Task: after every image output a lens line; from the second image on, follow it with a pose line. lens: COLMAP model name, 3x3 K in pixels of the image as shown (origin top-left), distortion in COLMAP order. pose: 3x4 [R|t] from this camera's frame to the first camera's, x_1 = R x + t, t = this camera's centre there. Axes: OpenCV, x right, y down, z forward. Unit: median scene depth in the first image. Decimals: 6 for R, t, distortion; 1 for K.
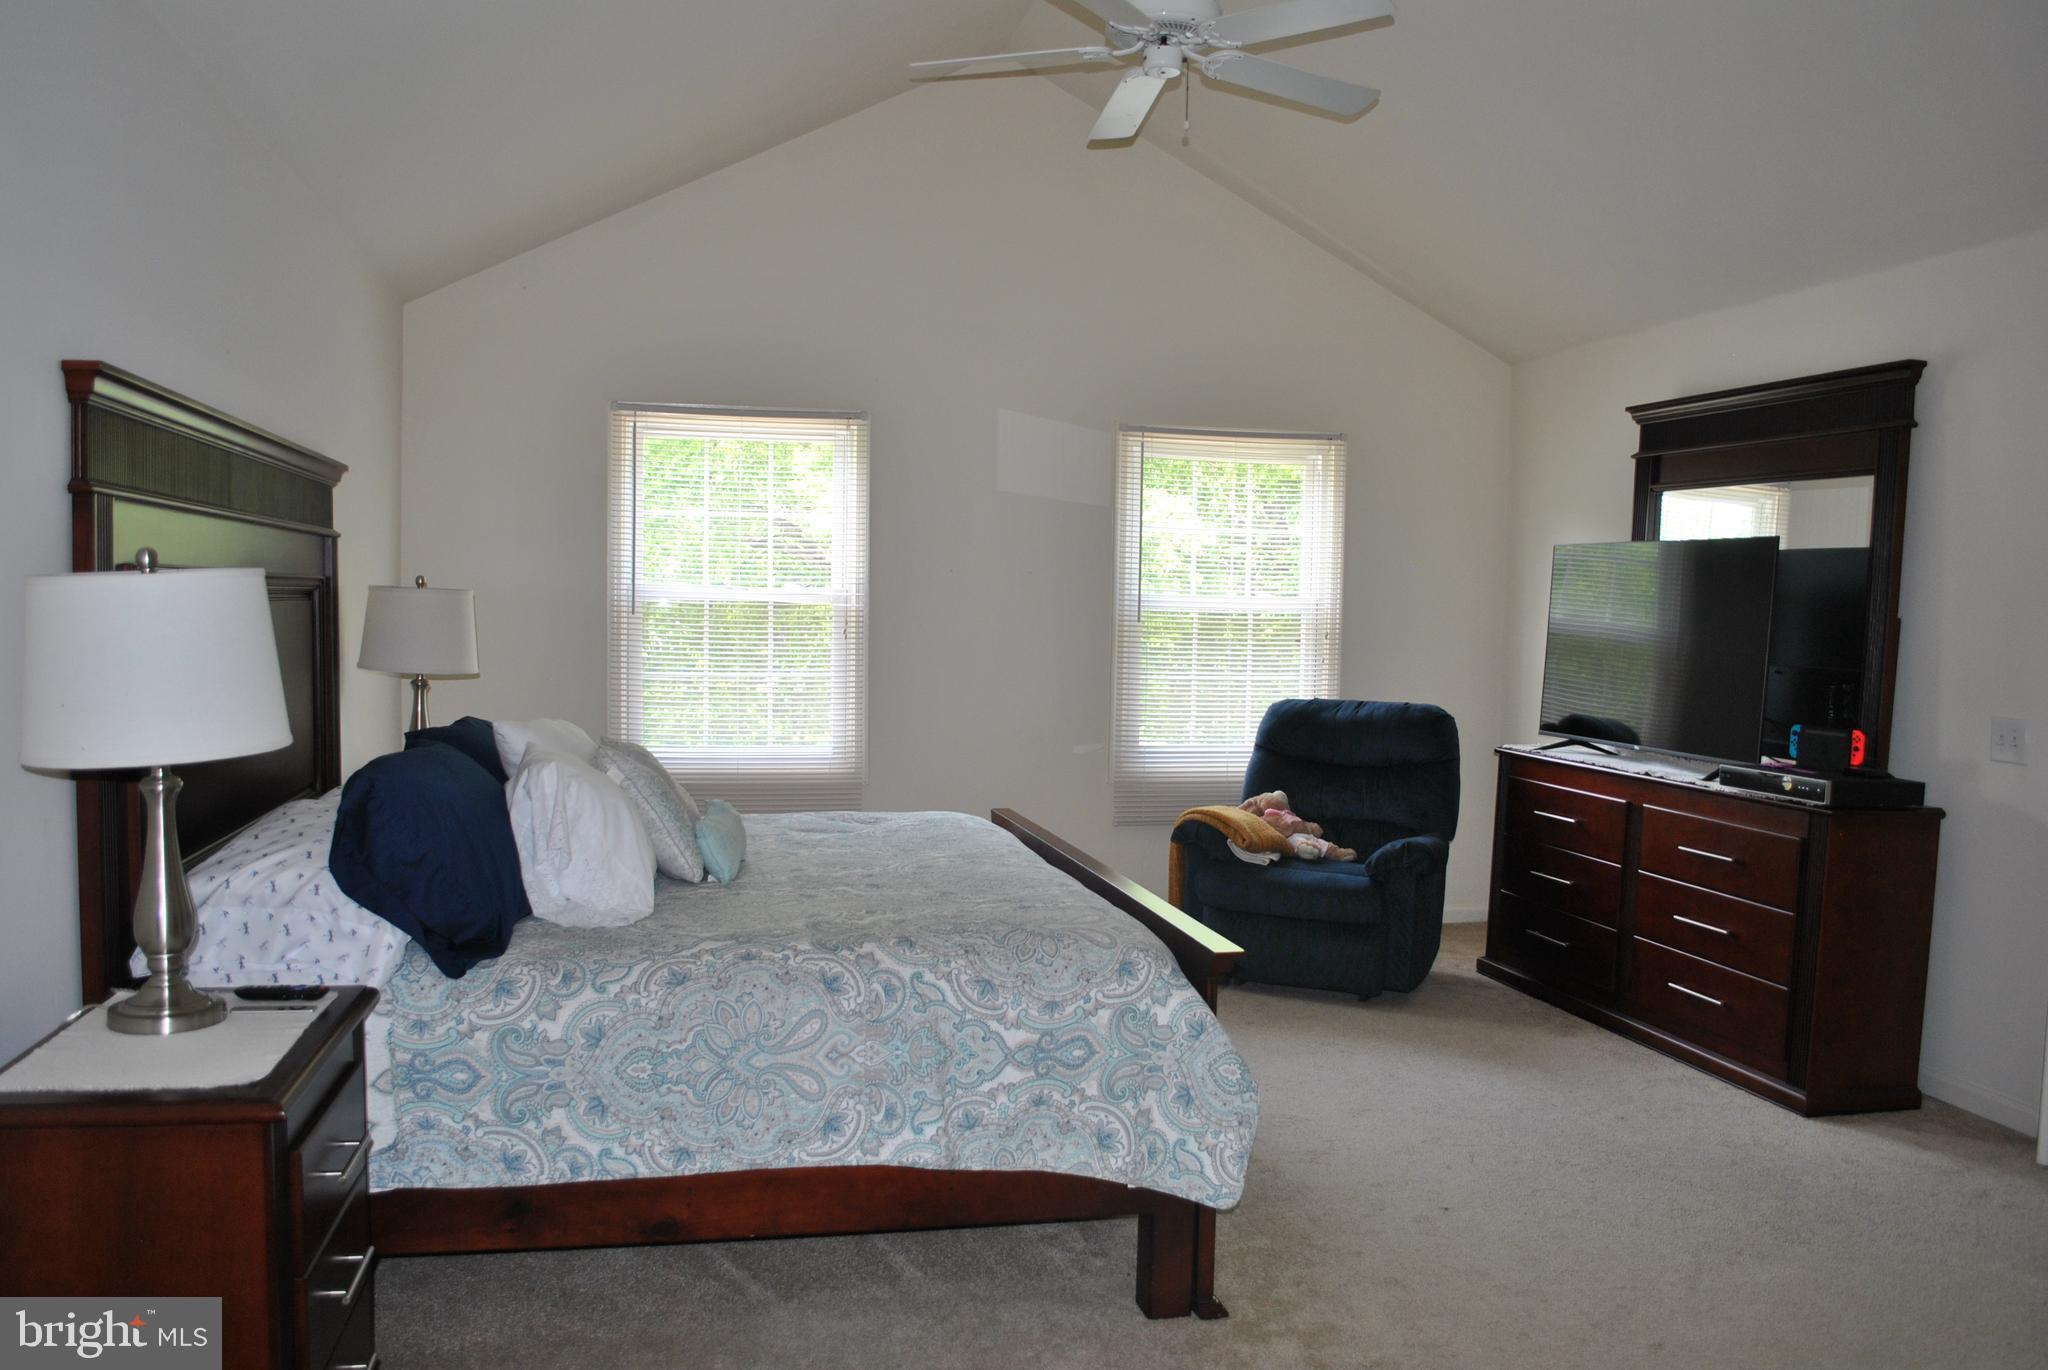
lens RADIAL K [[1631.7, 0, 1024.0], [0, 1631.7, 685.0], [0, 0, 1]] dist [-0.078548, 0.003197]
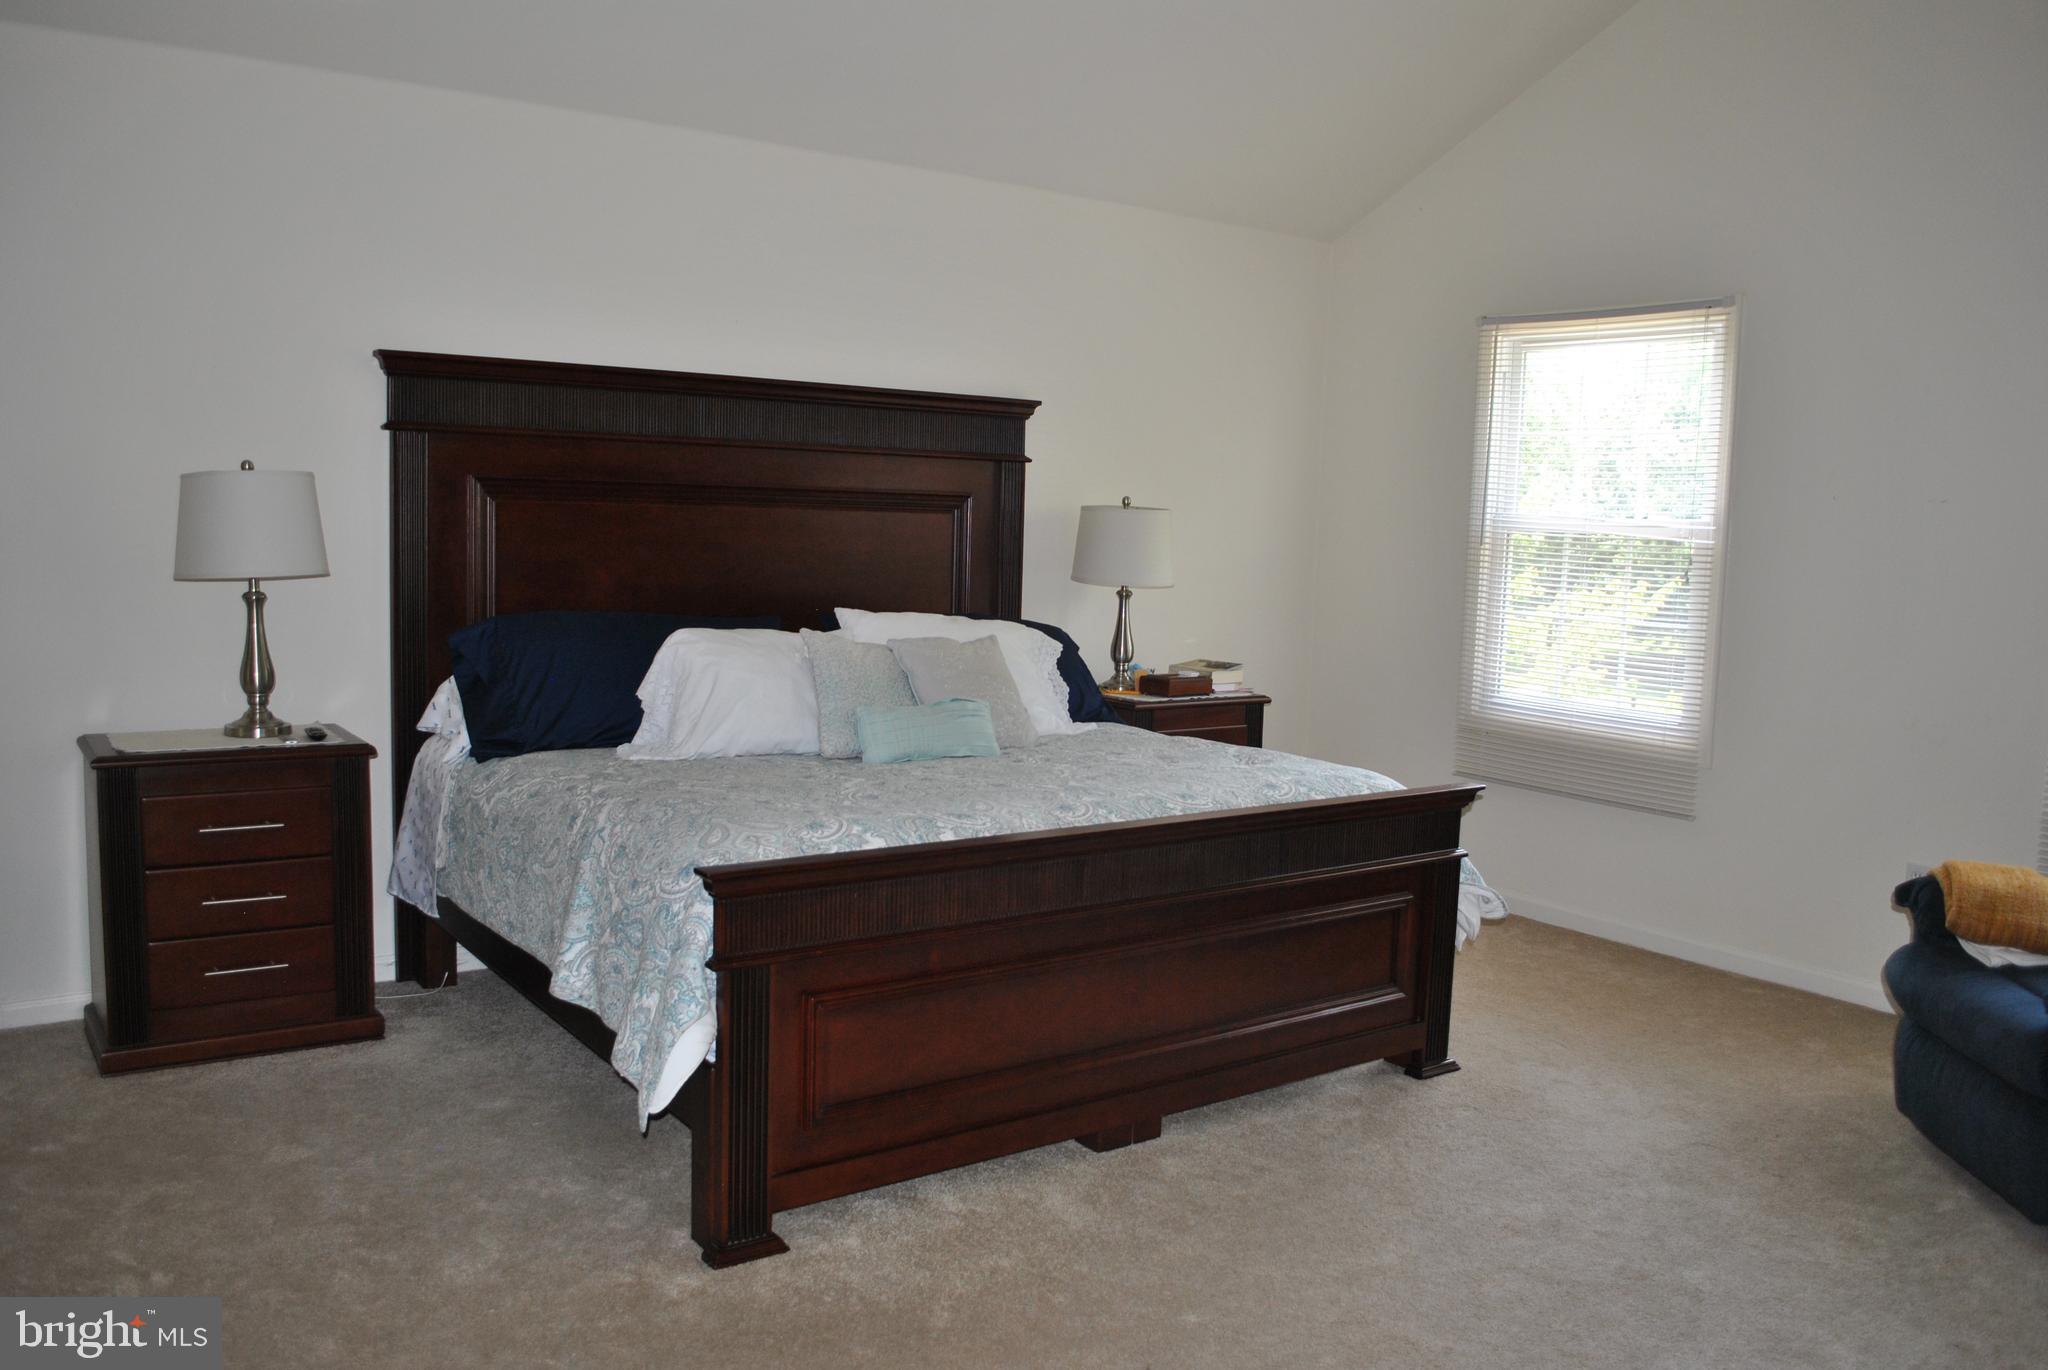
lens RADIAL K [[1592.5, 0, 1024.0], [0, 1592.5, 685.0], [0, 0, 1]] dist [-0.201949, -0.000254]
pose [[0.393619, 0.084668, -0.915367, 0.638668], [-0.071845, 0.995537, 0.061189, -0.000200], [0.916462, 0.041679, 0.397945, 0.542665]]
